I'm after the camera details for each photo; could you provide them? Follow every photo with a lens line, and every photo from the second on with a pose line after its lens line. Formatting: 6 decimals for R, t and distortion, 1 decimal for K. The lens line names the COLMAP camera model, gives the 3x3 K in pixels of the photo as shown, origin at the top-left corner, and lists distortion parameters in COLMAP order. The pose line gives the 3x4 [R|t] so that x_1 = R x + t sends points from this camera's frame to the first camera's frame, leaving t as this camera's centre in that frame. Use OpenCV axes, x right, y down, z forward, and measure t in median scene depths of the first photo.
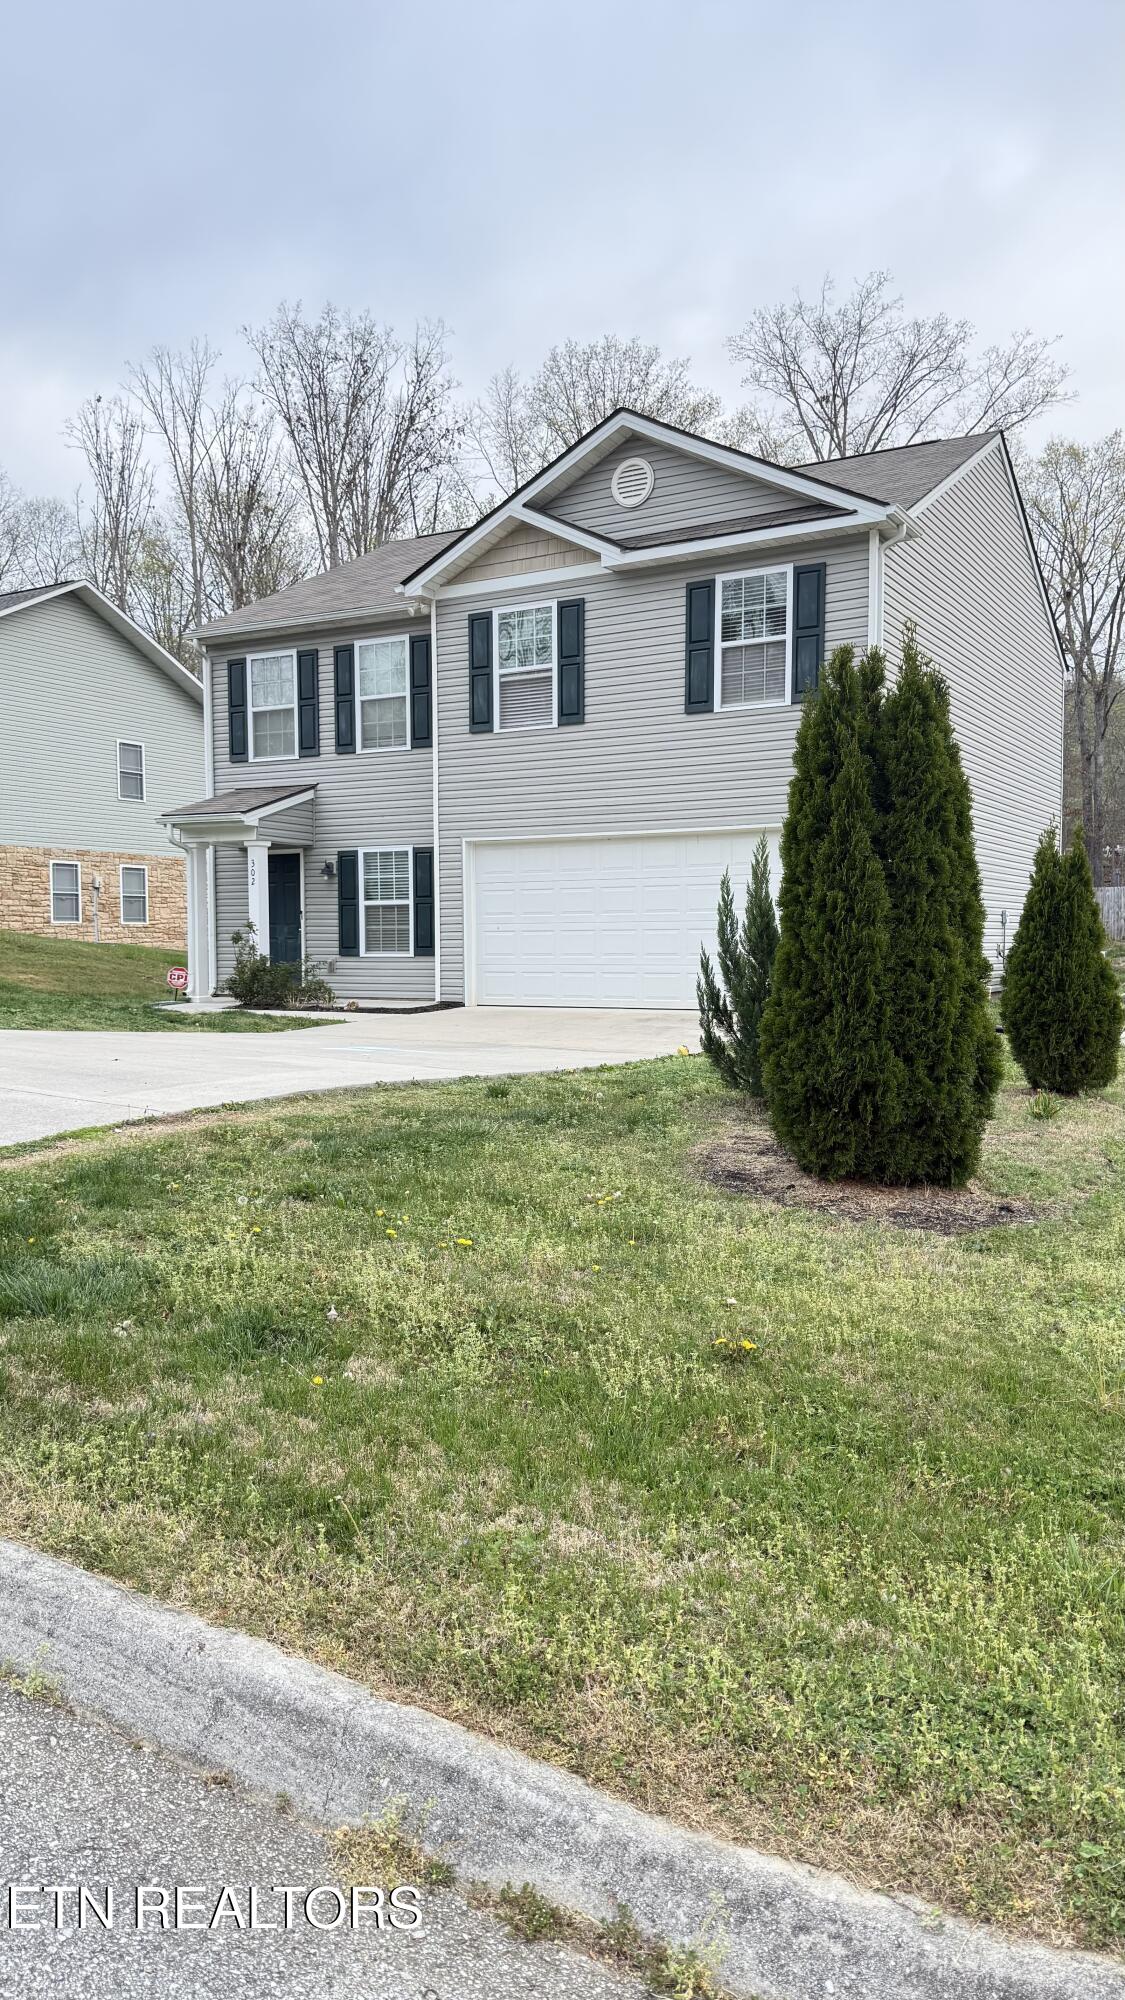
lens RADIAL K [[1401.1, 0, 562.5], [0, 1401.1, 1000.0], [0, 0, 1]] dist [0.156537, -0.252258]
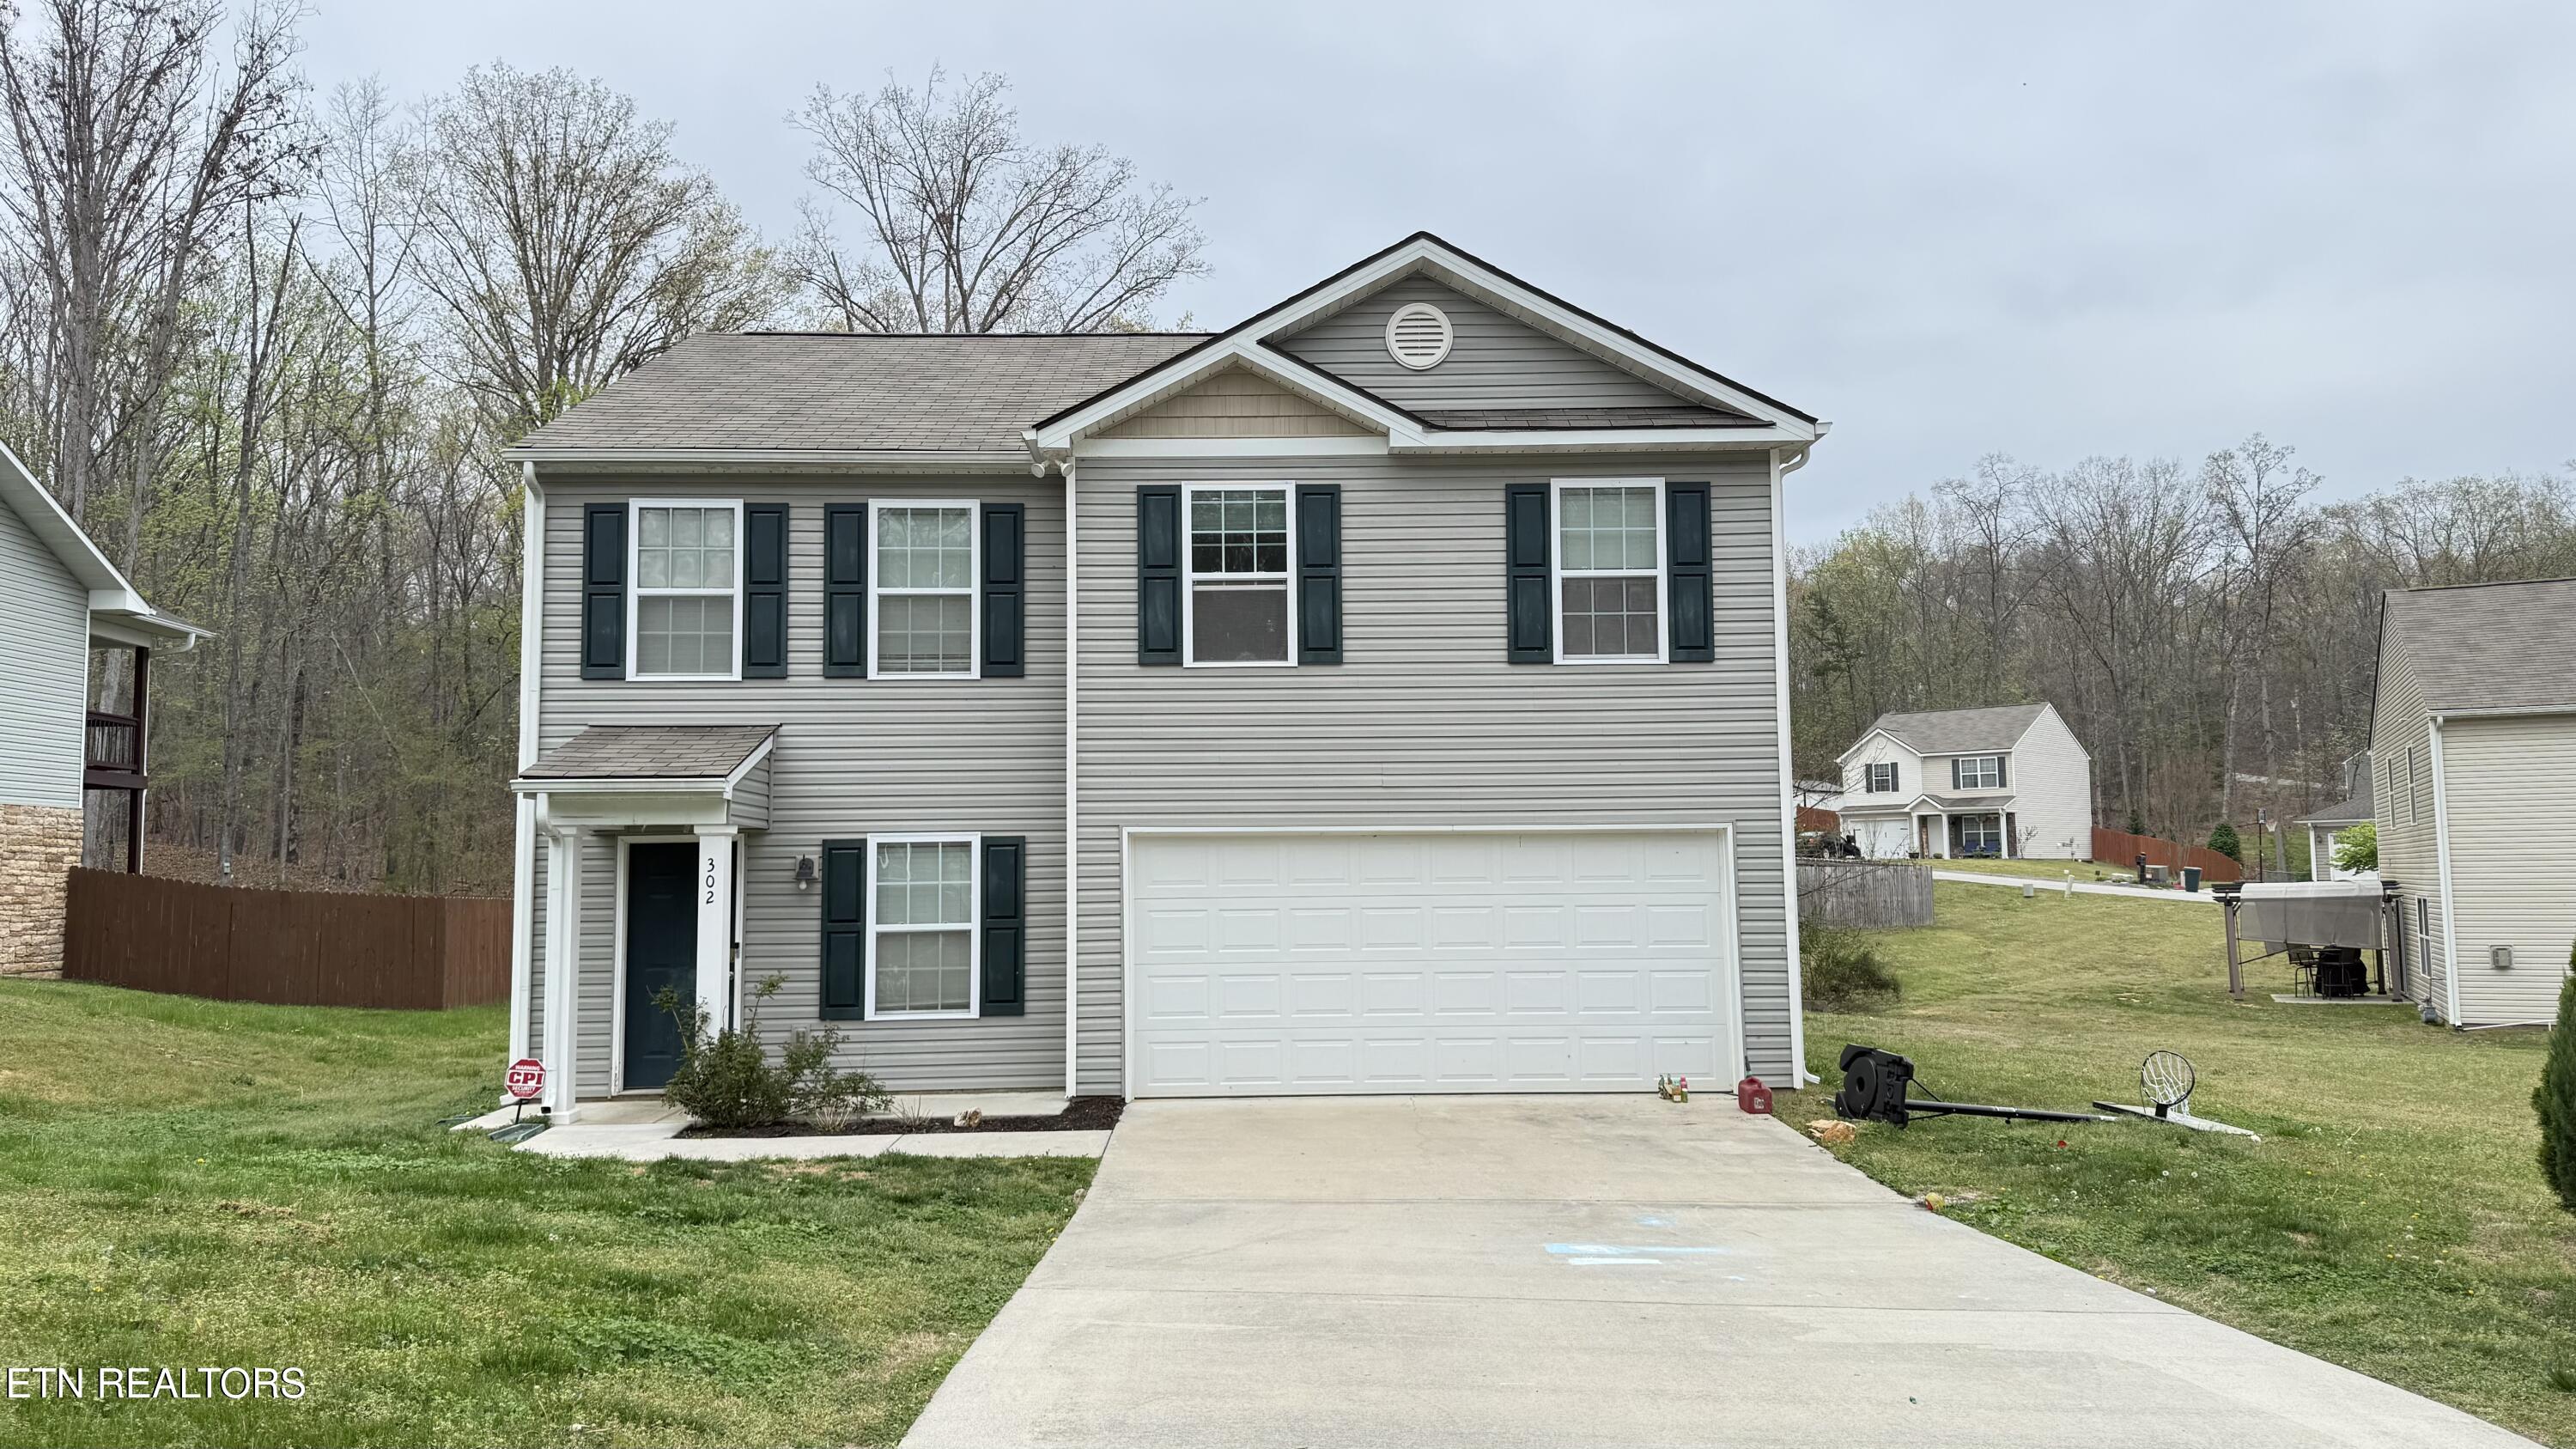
lens RADIAL K [[1804.8, 0, 1288.0], [0, 1804.8, 724.5], [0, 0, 1]] dist [0.156537, -0.252258]
pose [[0.857299, 0.039376, 0.513311, -0.429868], [0.028024, 0.992023, -0.122903, -0.060593], [-0.514056, 0.119750, 0.849357, 0.275619]]
